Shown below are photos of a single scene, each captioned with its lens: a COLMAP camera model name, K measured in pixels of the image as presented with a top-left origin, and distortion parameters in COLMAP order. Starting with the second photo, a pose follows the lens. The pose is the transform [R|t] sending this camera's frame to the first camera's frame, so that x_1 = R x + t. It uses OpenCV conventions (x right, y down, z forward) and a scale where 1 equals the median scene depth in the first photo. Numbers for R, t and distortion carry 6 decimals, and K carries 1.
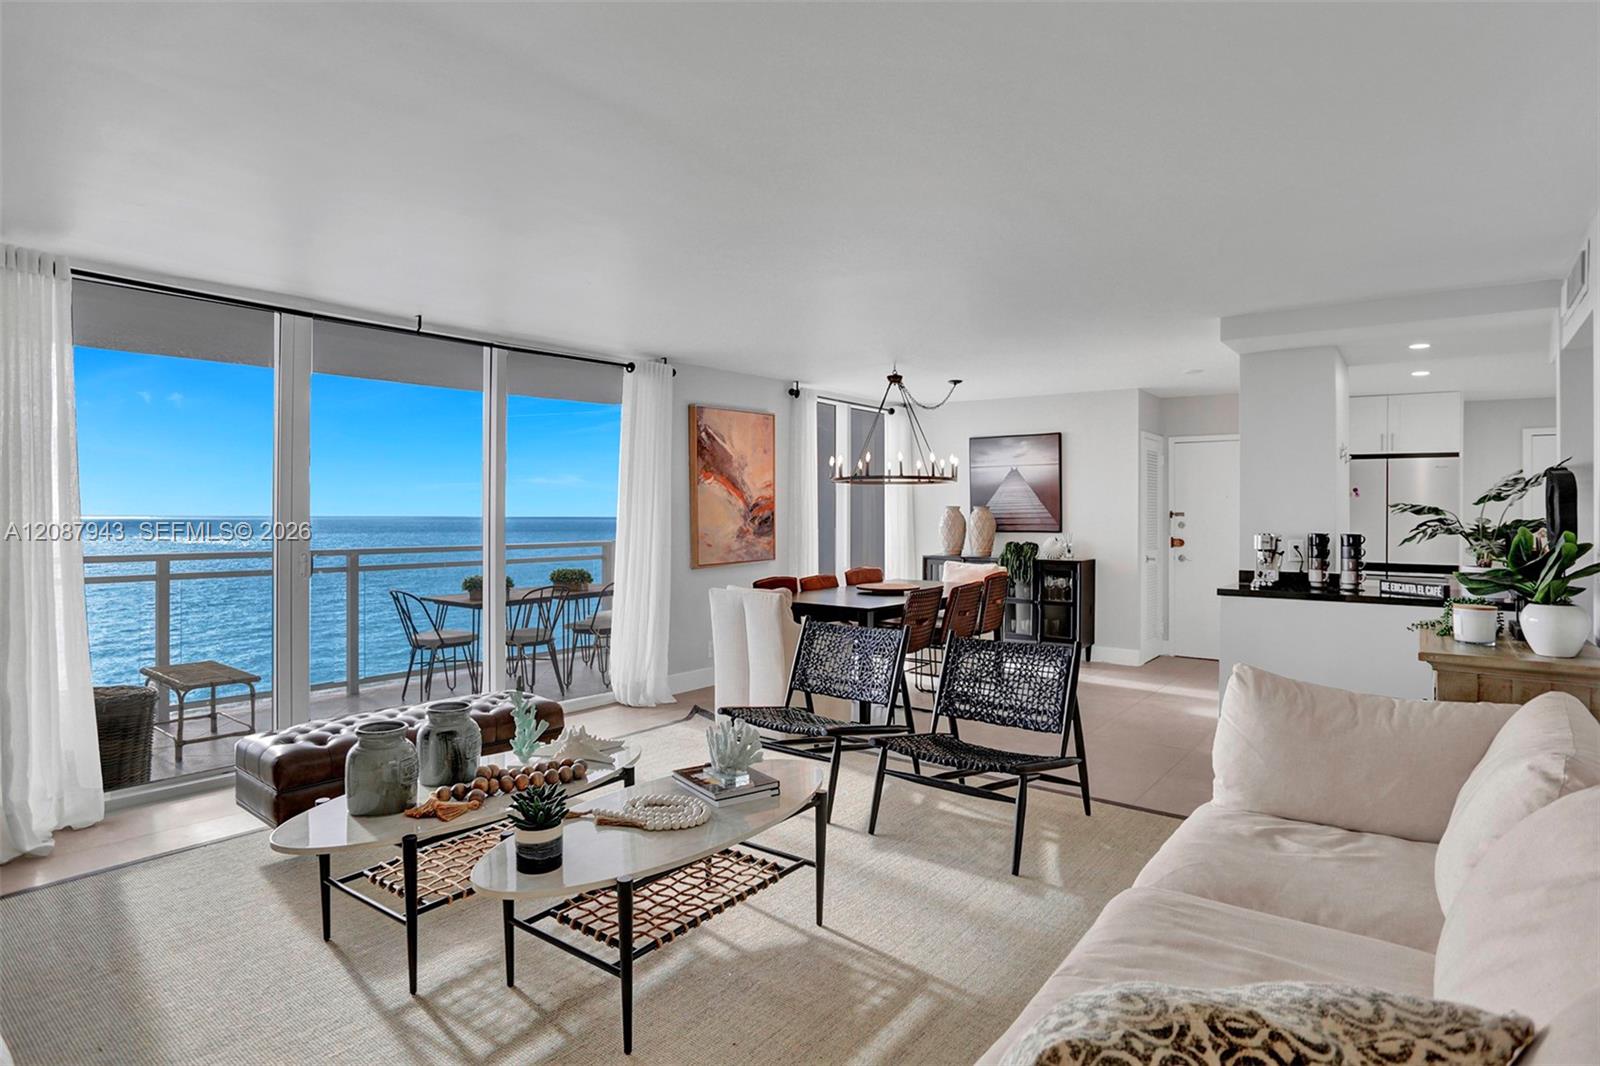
lens RADIAL K [[804.1, 0, 794.7], [0, 804.1, 520.8], [0, 0, 1]] dist [-0.015064, -0.000298]
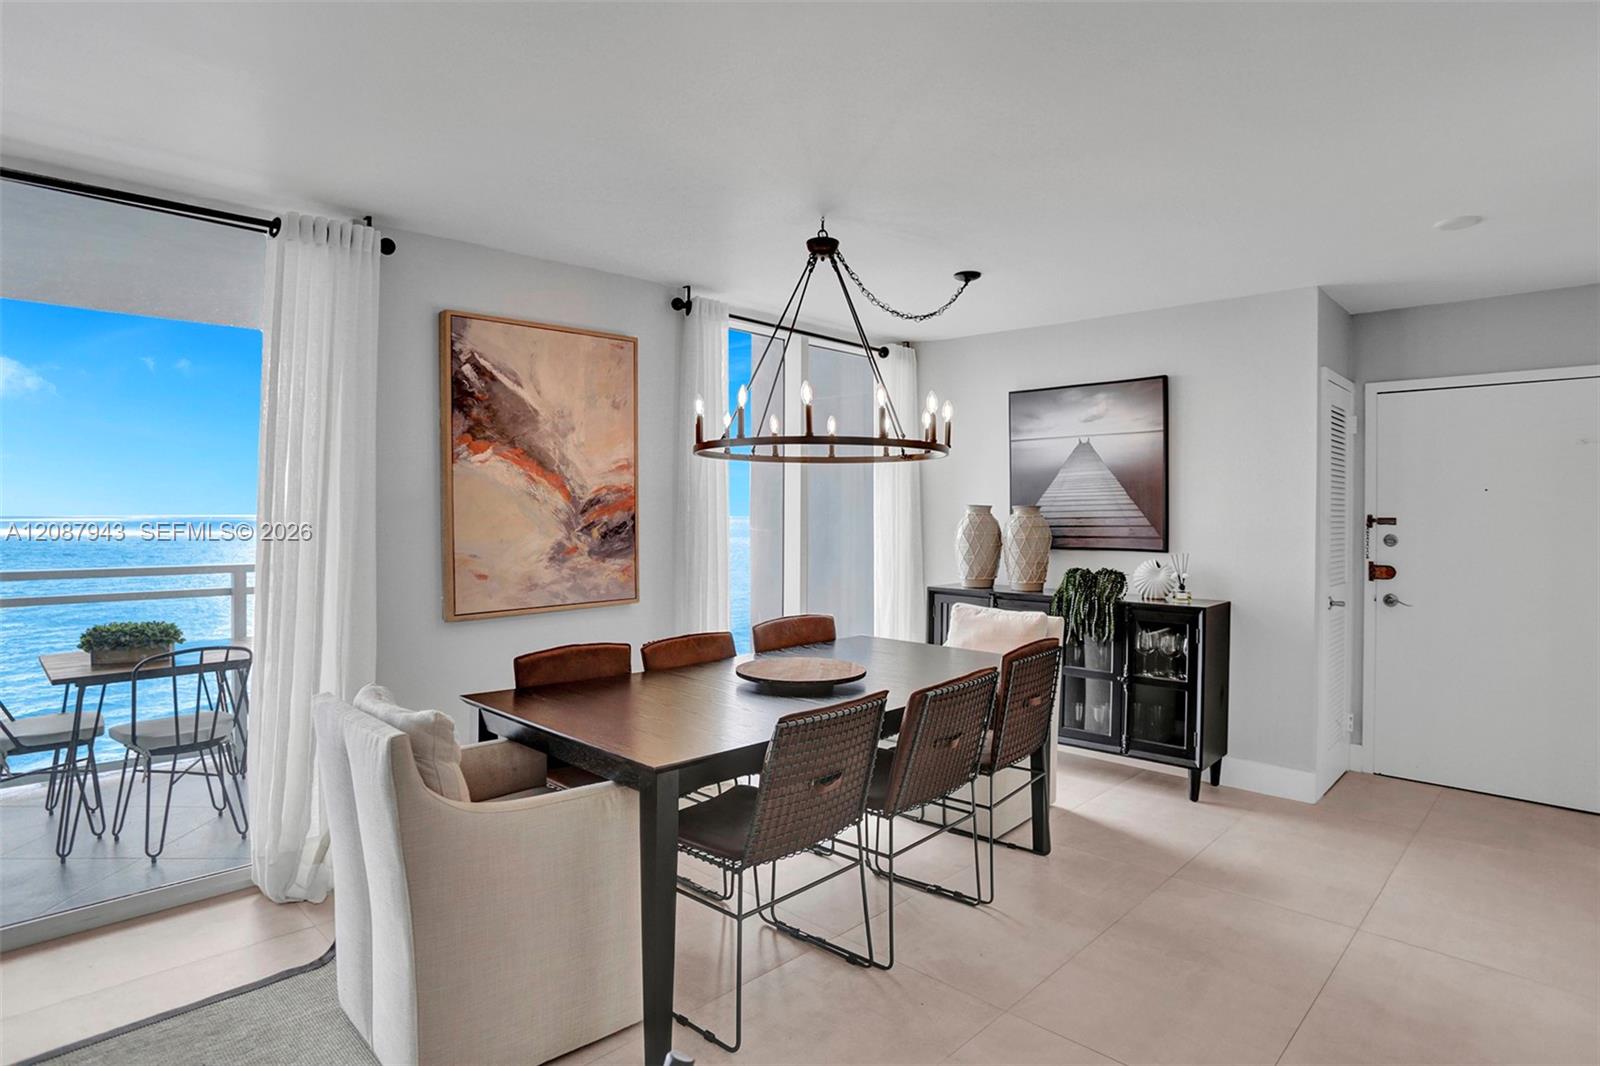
lens RADIAL K [[813.4, 0, 790.4], [0, 813.4, 522.0], [0, 0, 1]] dist [-0.039529, 0.010684]
pose [[0.994250, 0.004686, -0.106980, 0.135009], [-0.004569, 0.999989, 0.001341, -0.006550], [0.106985, -0.000845, 0.994260, 0.426465]]
